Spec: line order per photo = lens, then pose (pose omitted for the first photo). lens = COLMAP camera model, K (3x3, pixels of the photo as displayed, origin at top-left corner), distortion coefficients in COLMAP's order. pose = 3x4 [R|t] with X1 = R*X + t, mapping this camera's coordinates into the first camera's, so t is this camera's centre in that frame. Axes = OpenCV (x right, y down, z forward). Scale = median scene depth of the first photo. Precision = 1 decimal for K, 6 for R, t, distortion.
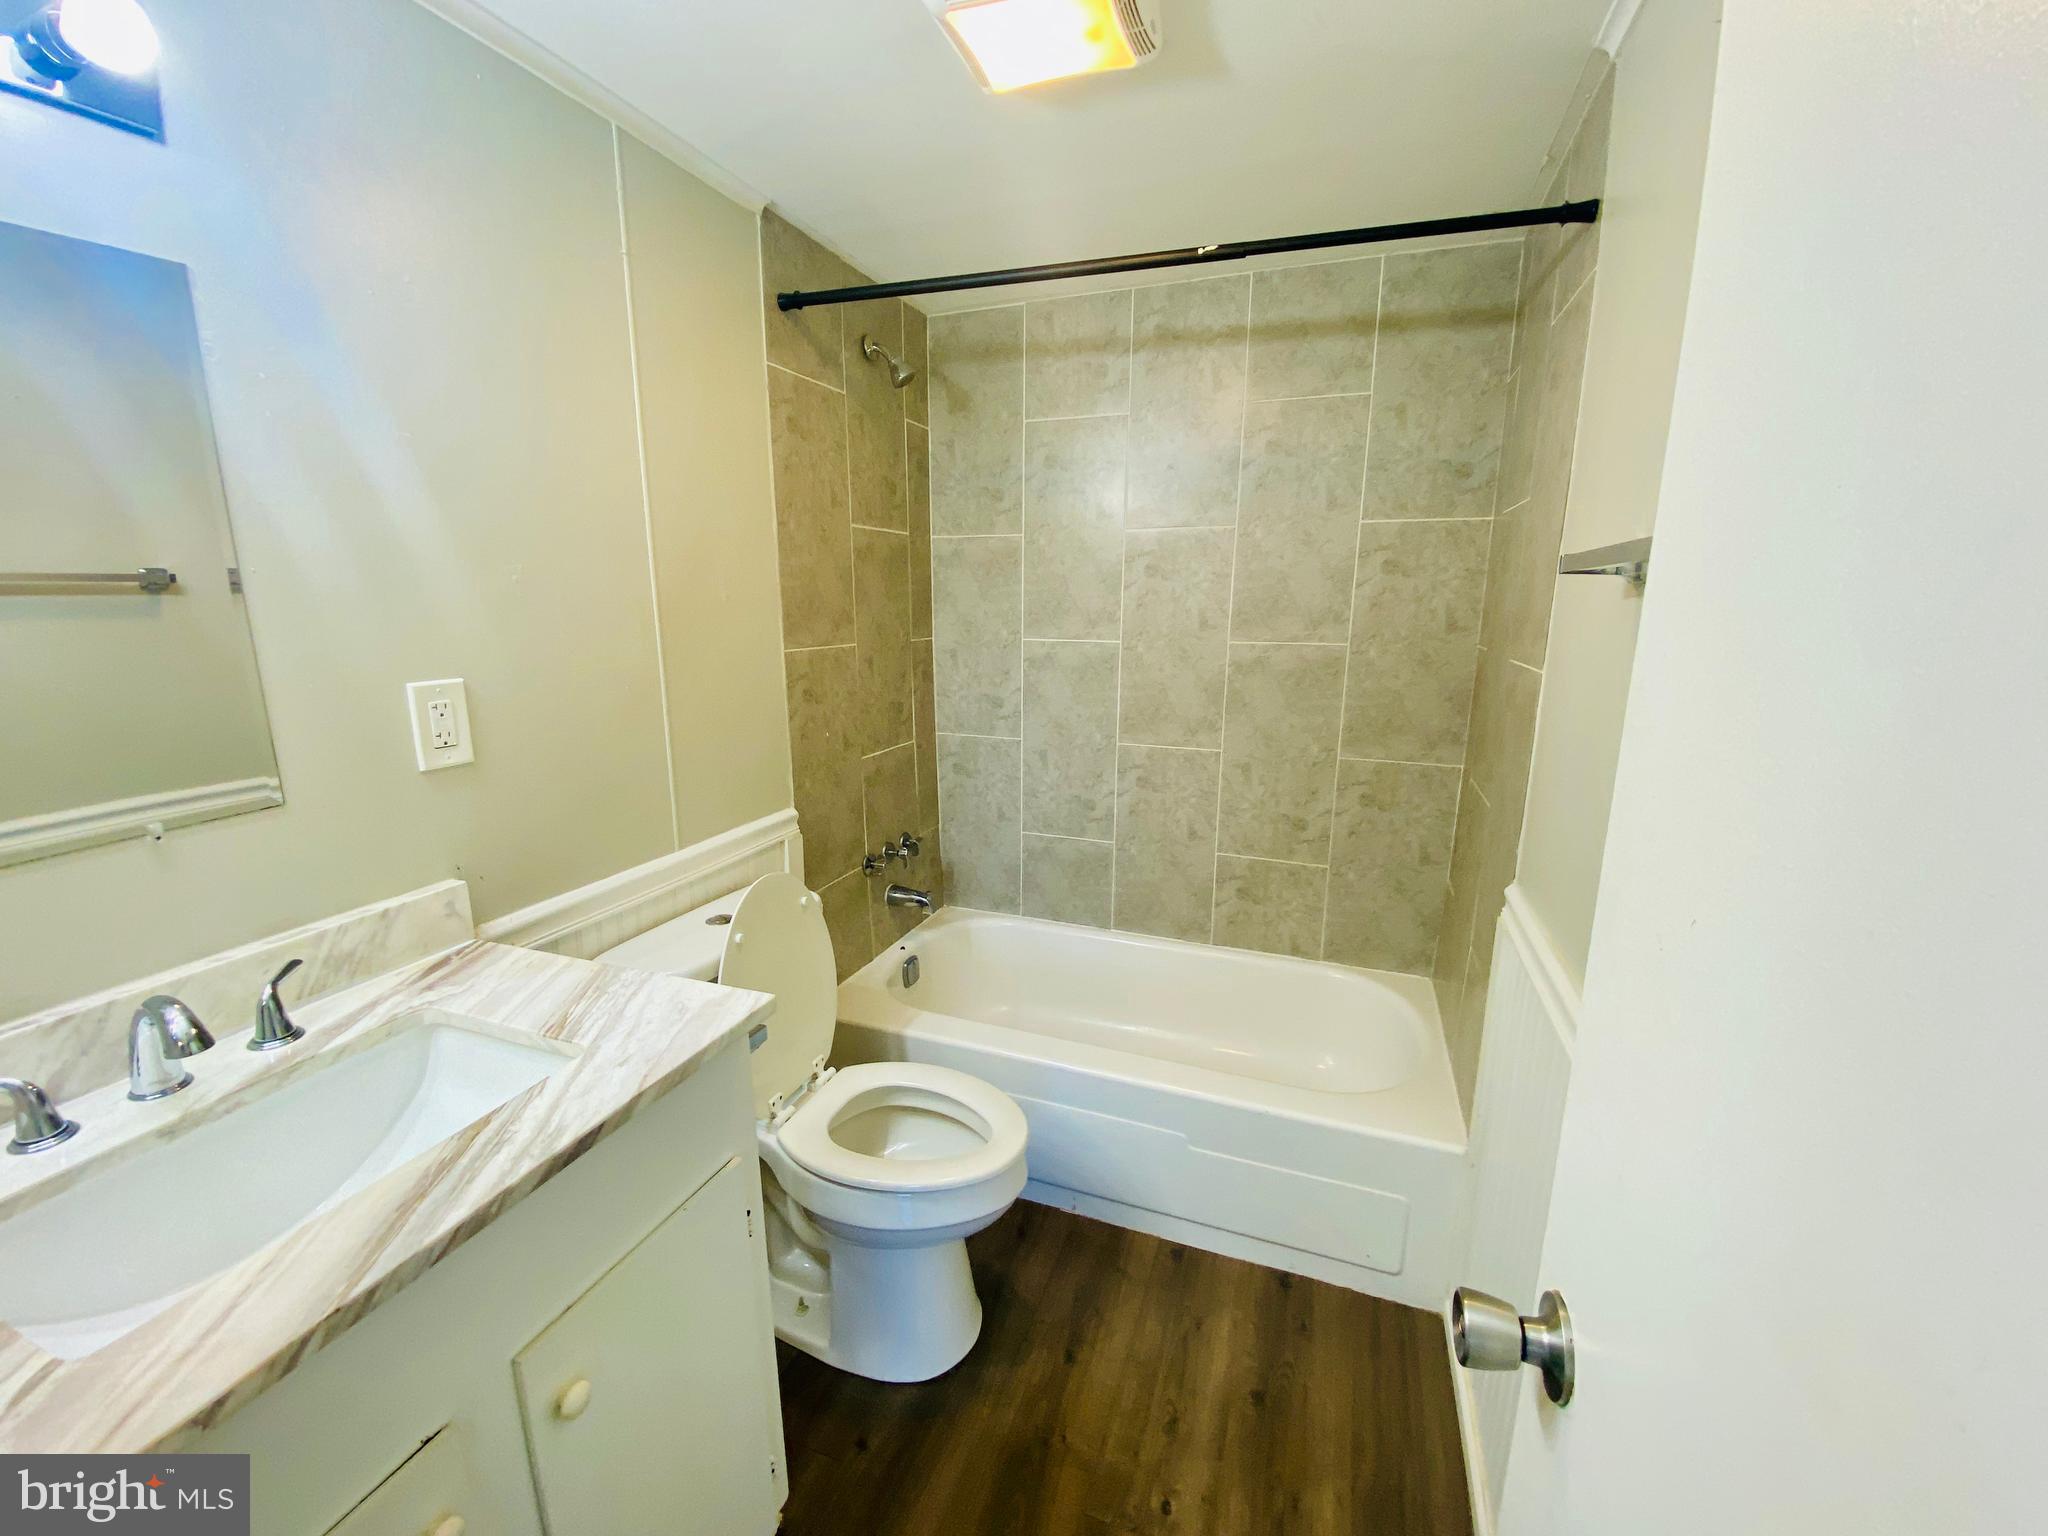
lens RADIAL K [[836.1, 0, 1024.0], [0, 836.1, 768.0], [0, 0, 1]] dist [0.017699, -0.015608]
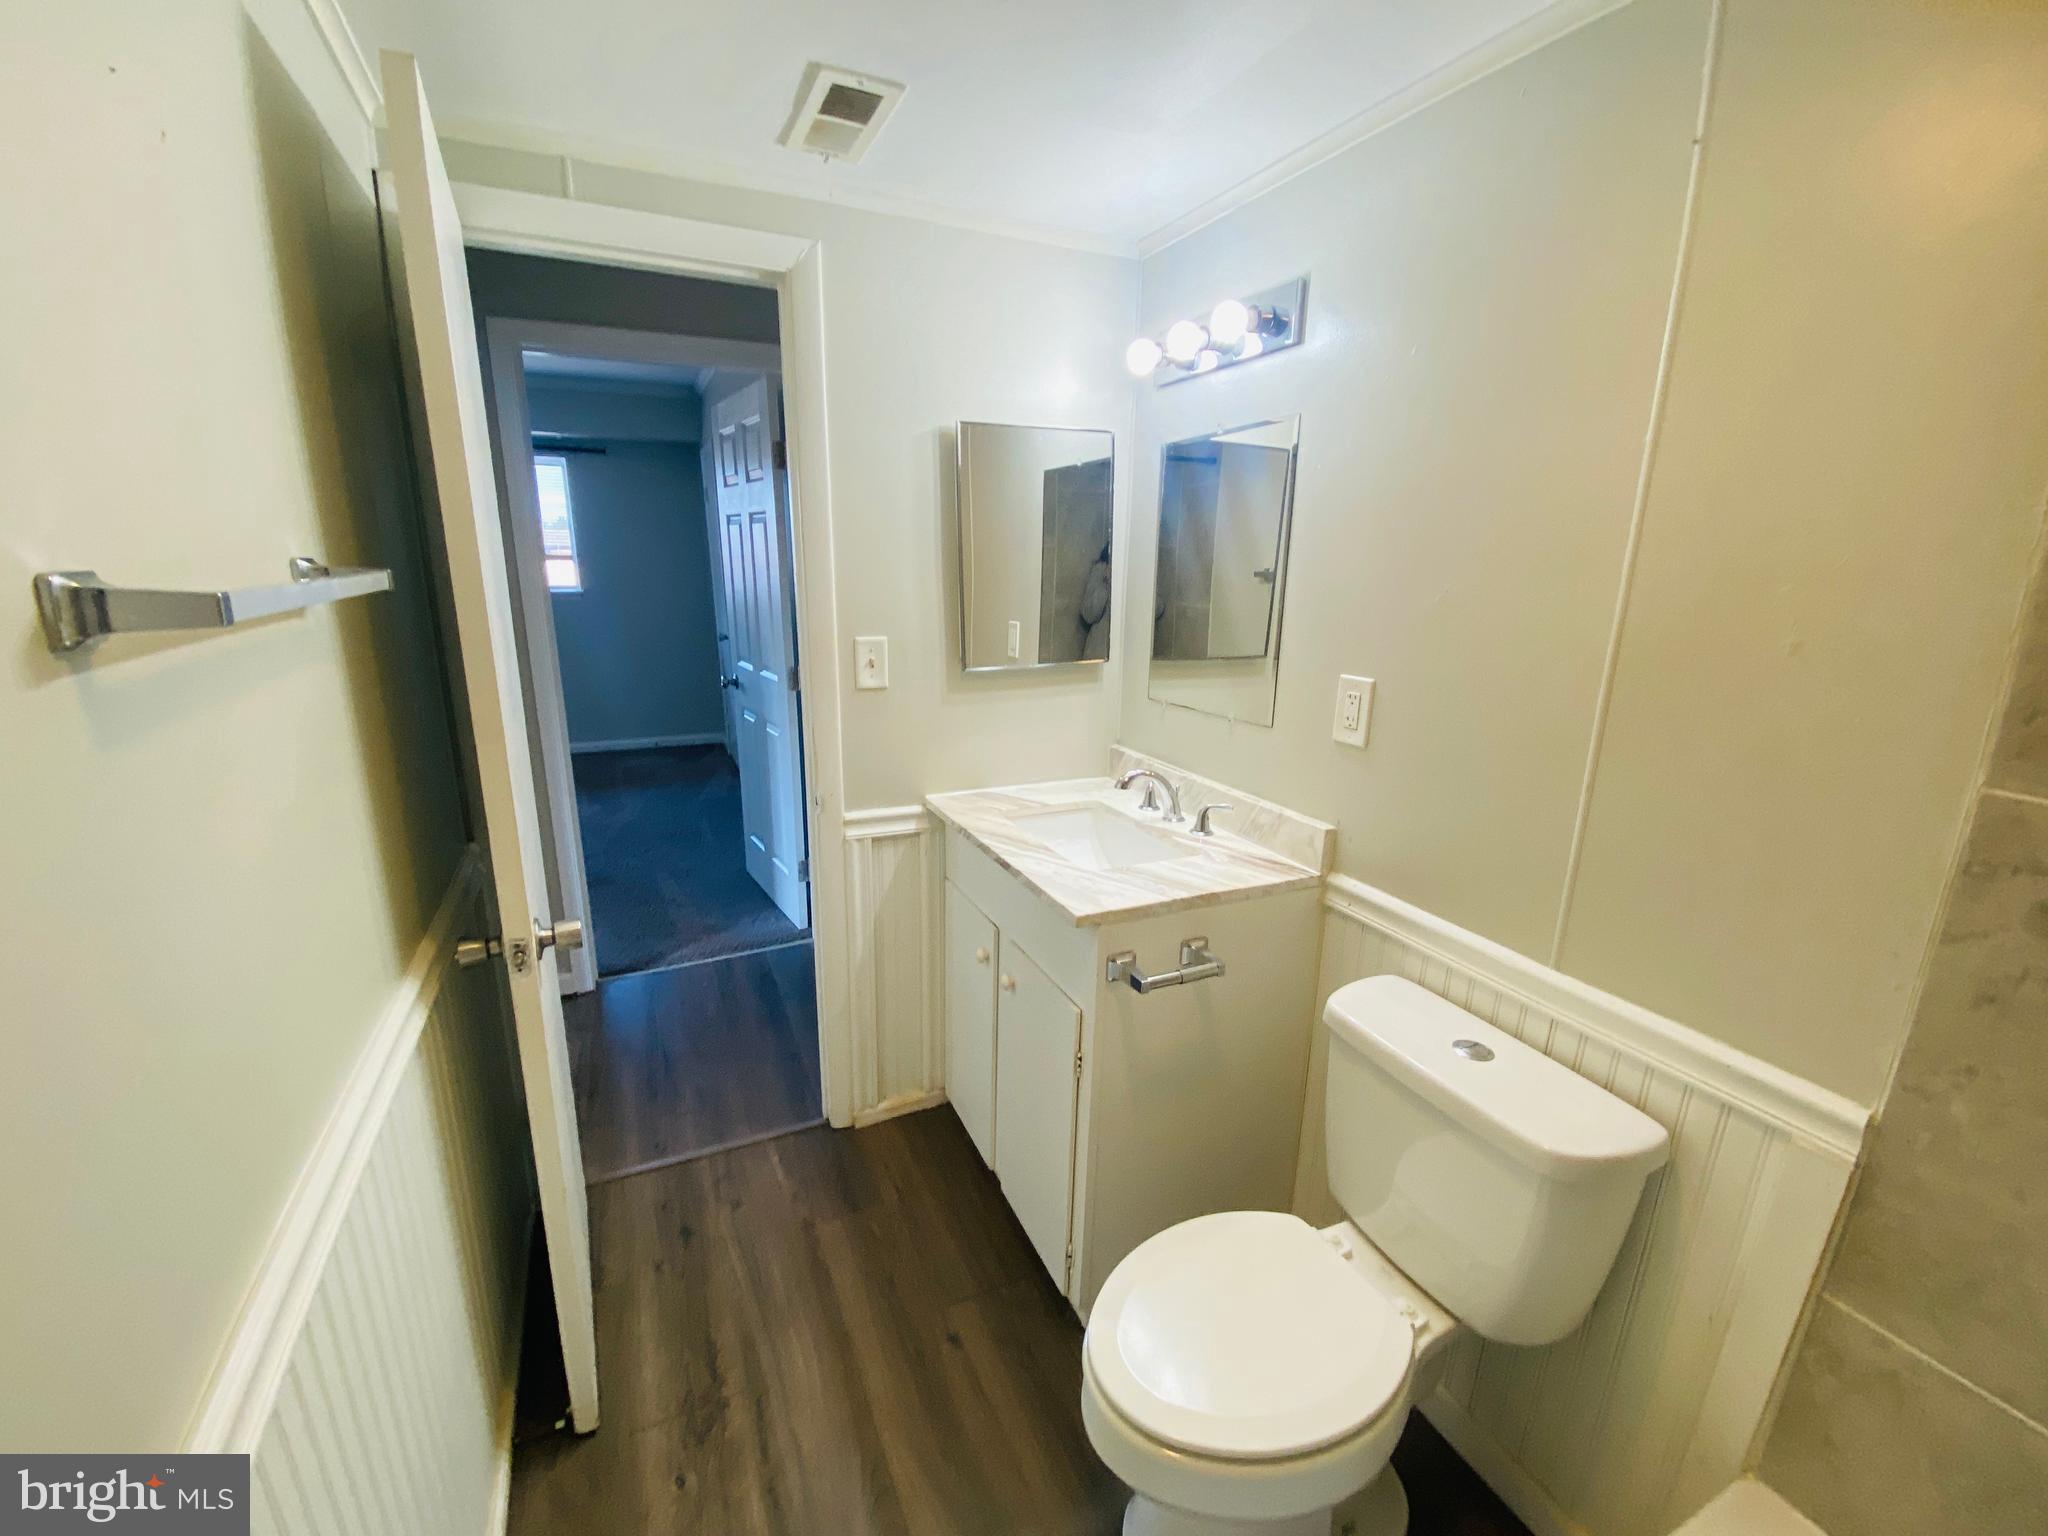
lens RADIAL K [[836.2, 0, 1024.7], [0, 836.2, 760.9], [0, 0, 1]] dist [0.002357, -0.010018]
pose [[-0.702881, 0.150750, -0.695149, 0.567793], [-0.161947, 0.917702, 0.362761, -0.369995], [0.692626, 0.367555, -0.620622, 1.497215]]
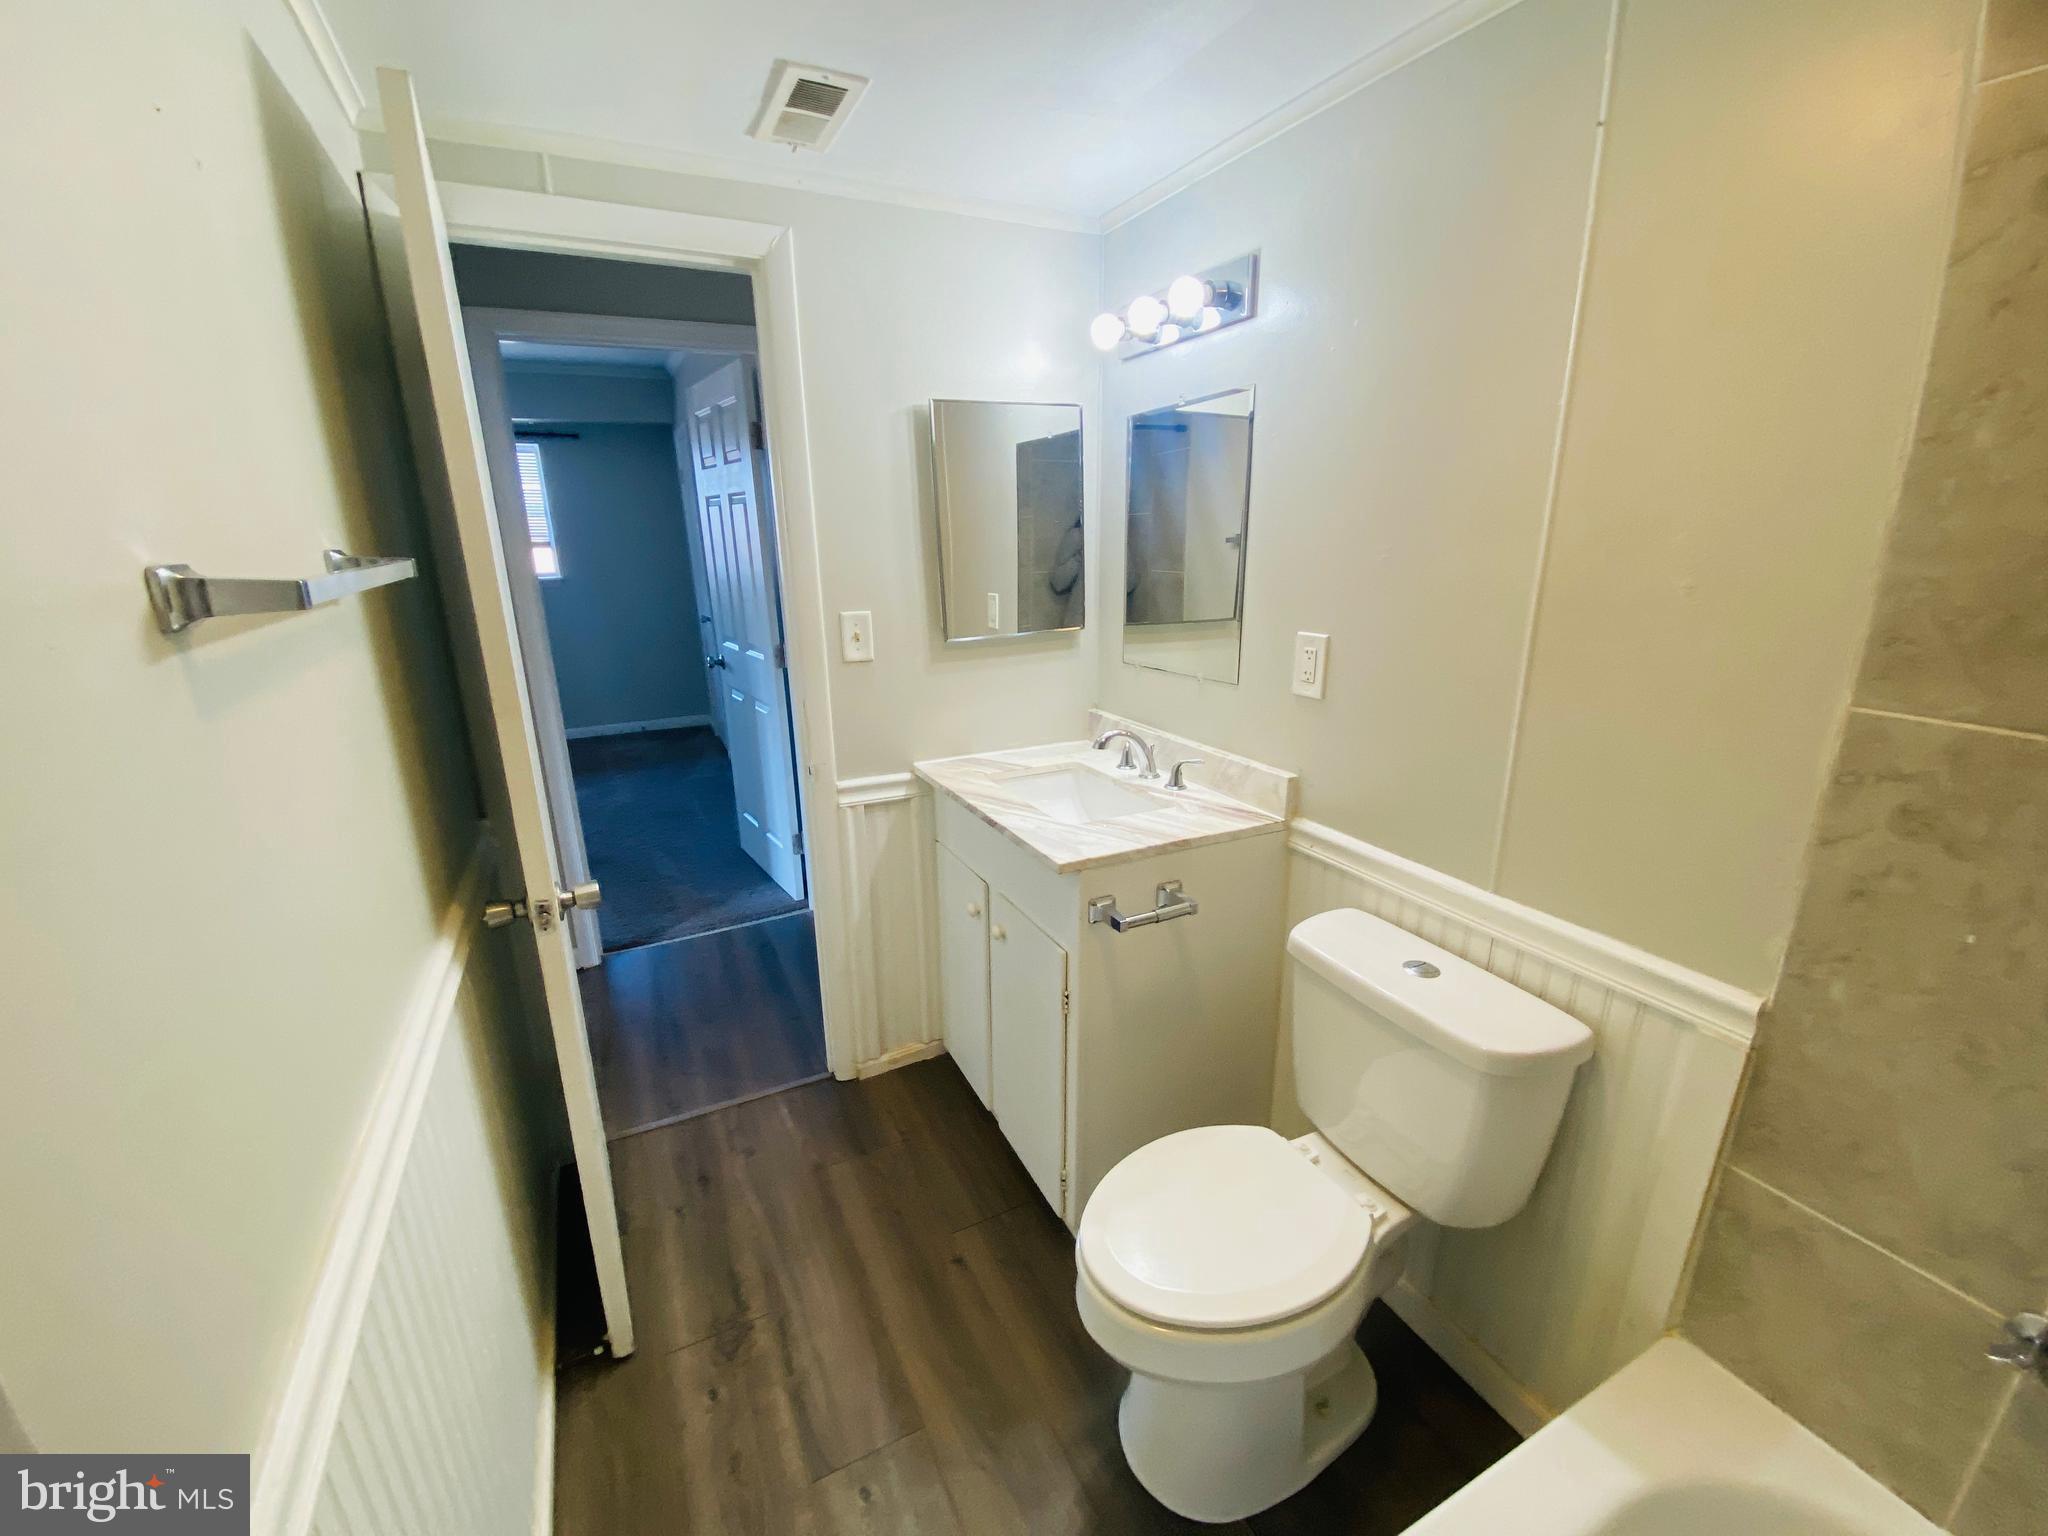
lens RADIAL K [[836.1, 0, 1024.0], [0, 836.1, 768.0], [0, 0, 1]] dist [0.017699, -0.015608]
pose [[-0.685586, 0.201324, -0.699600, 0.630367], [-0.136306, 0.908506, 0.395015, -0.383302], [0.715117, 0.366177, -0.595418, 1.565877]]
